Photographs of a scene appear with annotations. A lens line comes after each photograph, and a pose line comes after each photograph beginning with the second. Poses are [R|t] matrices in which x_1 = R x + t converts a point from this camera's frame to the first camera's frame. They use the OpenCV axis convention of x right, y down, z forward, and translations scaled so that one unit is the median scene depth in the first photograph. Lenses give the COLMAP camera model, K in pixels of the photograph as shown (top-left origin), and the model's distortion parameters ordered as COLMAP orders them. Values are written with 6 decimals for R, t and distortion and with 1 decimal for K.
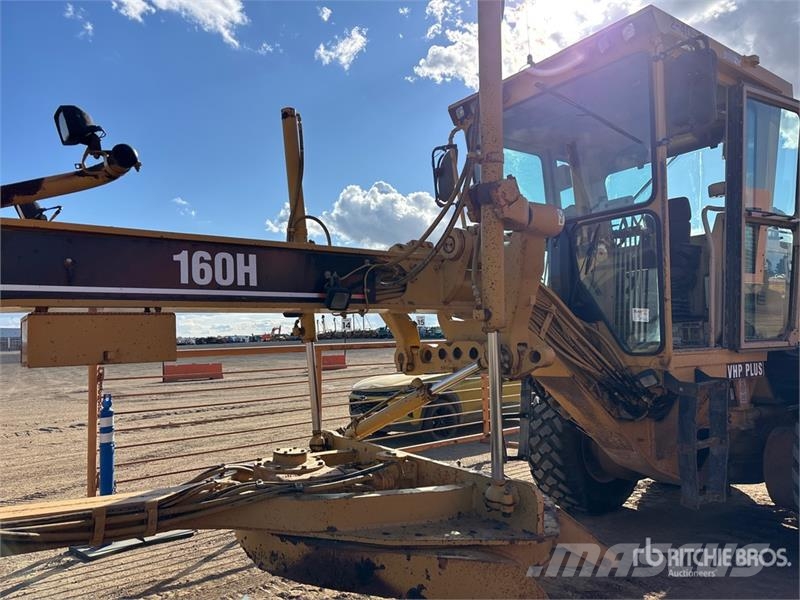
lens RADIAL K [[591.2, 0, 412.2], [0, 591.2, 300.4], [0, 0, 1]] dist [-0.002266, -0.002209]
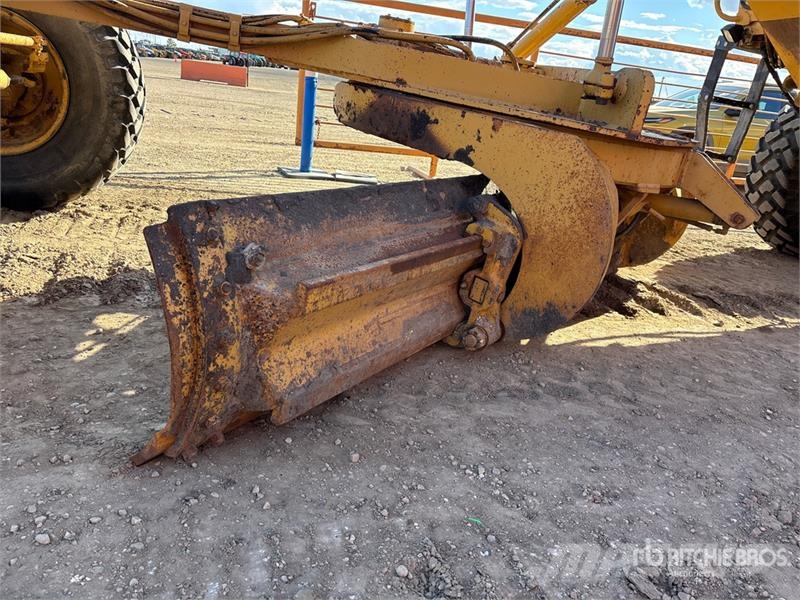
lens RADIAL K [[591.2, 0, 412.2], [0, 591.2, 300.4], [0, 0, 1]] dist [-0.002266, -0.002209]
pose [[0.883194, 0.272838, -0.381481, 0.327020], [-0.110571, 0.911579, 0.395977, 0.334688], [0.455787, -0.307544, 0.835269, 0.135938]]
